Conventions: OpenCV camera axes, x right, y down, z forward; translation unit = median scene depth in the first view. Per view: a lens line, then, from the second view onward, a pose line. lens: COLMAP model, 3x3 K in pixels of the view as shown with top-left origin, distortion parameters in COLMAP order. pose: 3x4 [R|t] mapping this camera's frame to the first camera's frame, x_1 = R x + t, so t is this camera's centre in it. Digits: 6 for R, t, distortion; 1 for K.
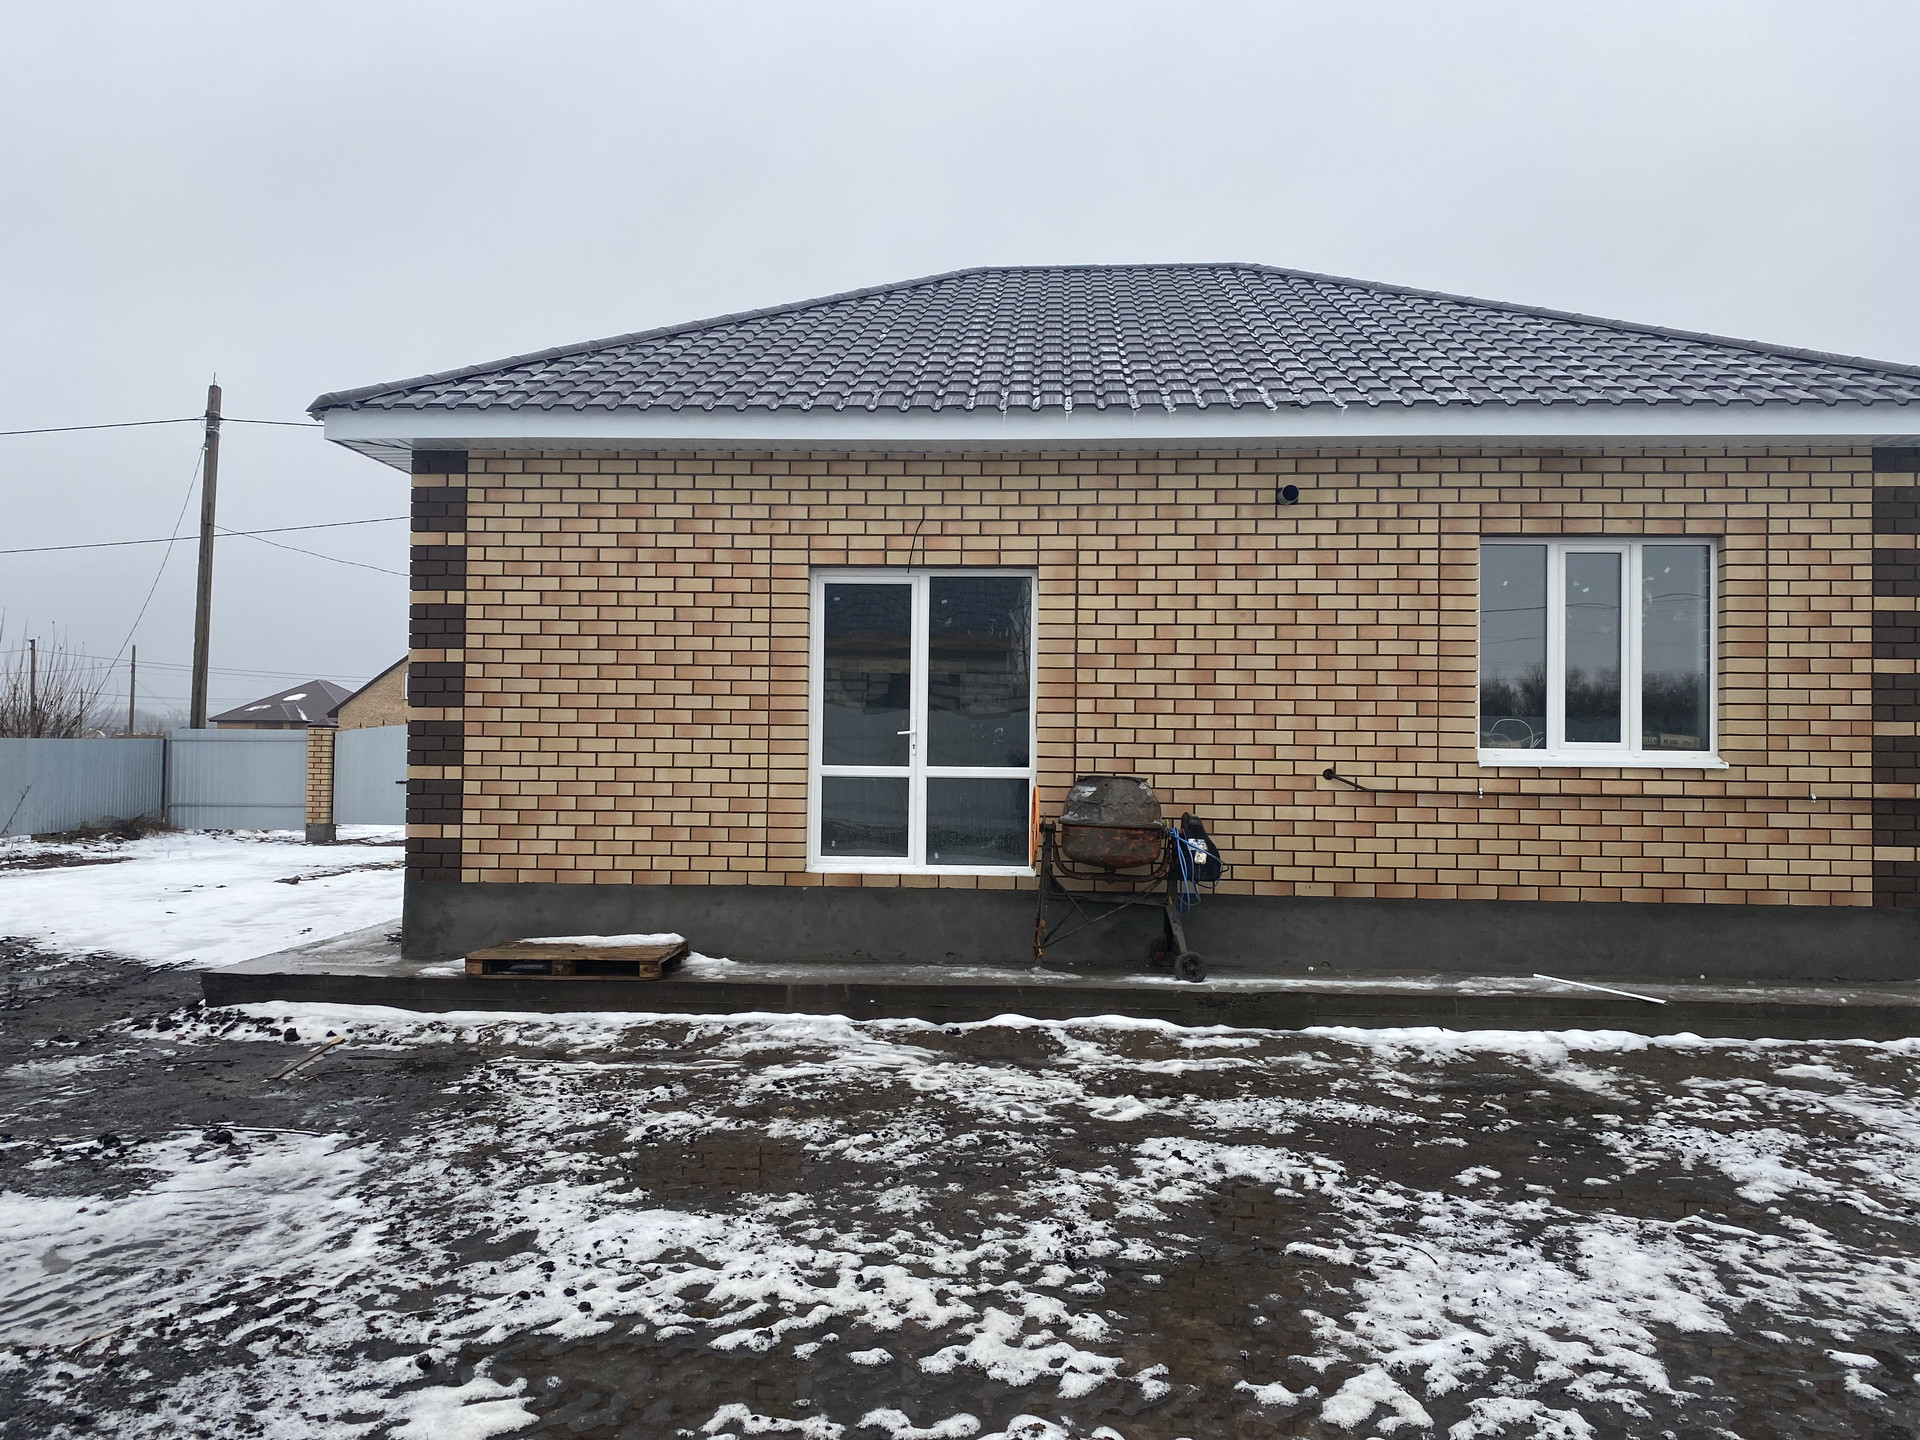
lens RADIAL K [[1426.8, 0, 934.5], [0, 1426.8, 716.7], [0, 0, 1]] dist [0.084083, -0.100467]
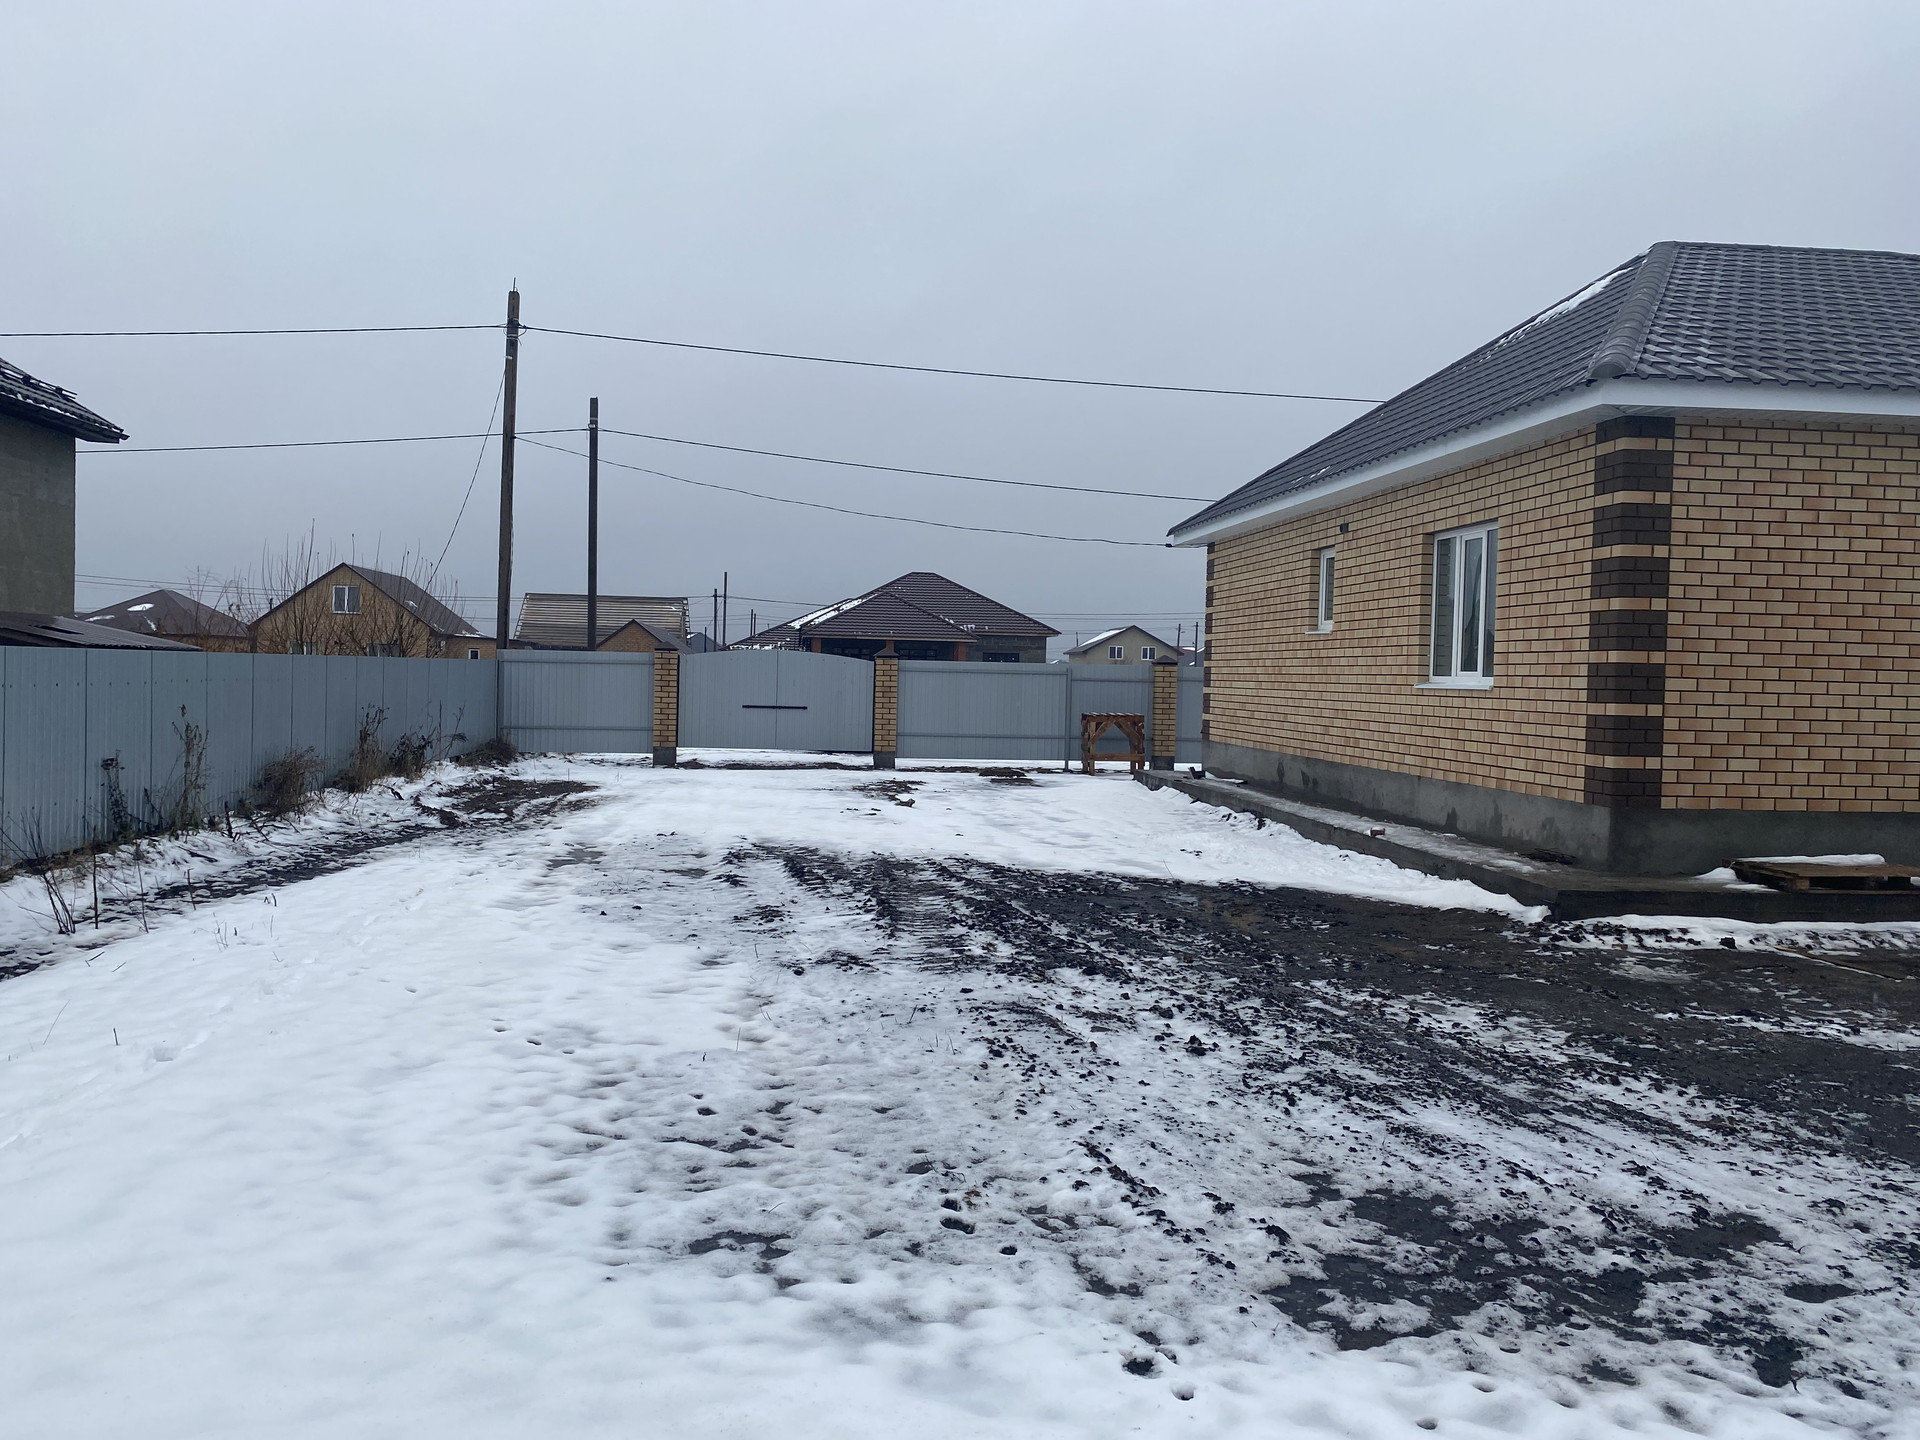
lens RADIAL K [[1438.6, 0, 931.4], [0, 1438.6, 718.8], [0, 0, 1]] dist [0.005721, -0.010360]
pose [[0.988585, 0.006643, 0.150516, -1.062975], [-0.015280, 0.998297, 0.056300, -0.008685], [-0.149886, -0.057957, 0.987003, -0.010732]]
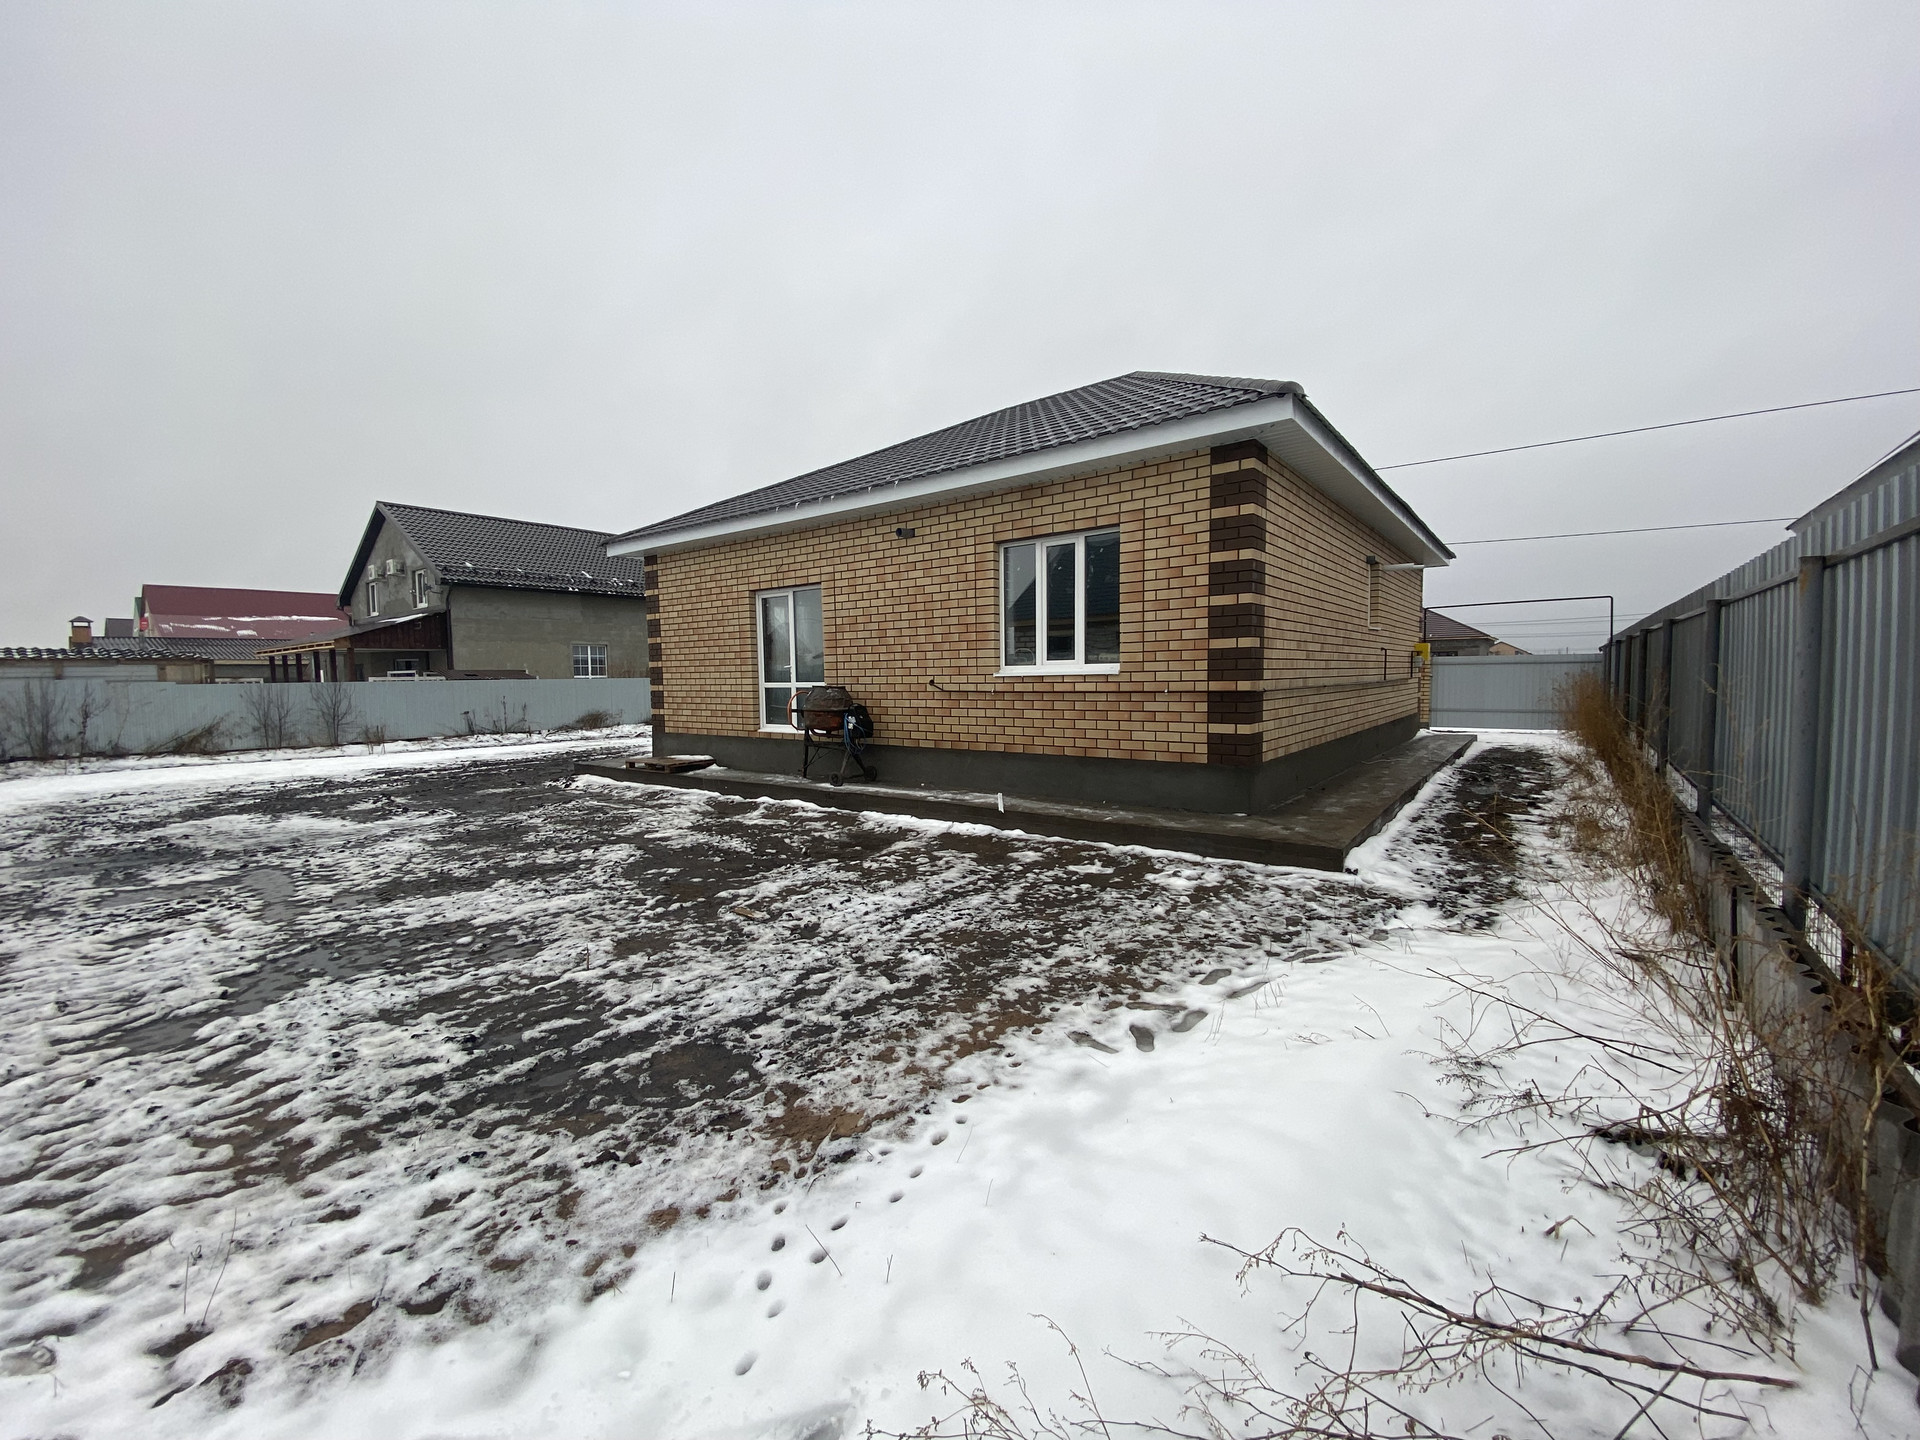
lens RADIAL K [[768.0, 0, 960.0], [0, 768.0, 720.0], [0, 0, 1]] dist [0.084445, -0.021909]
pose [[0.824069, 0.008716, -0.566423, 0.848971], [0.039086, 0.996624, 0.072201, 0.017588], [0.565140, -0.081638, 0.820946, 0.195022]]
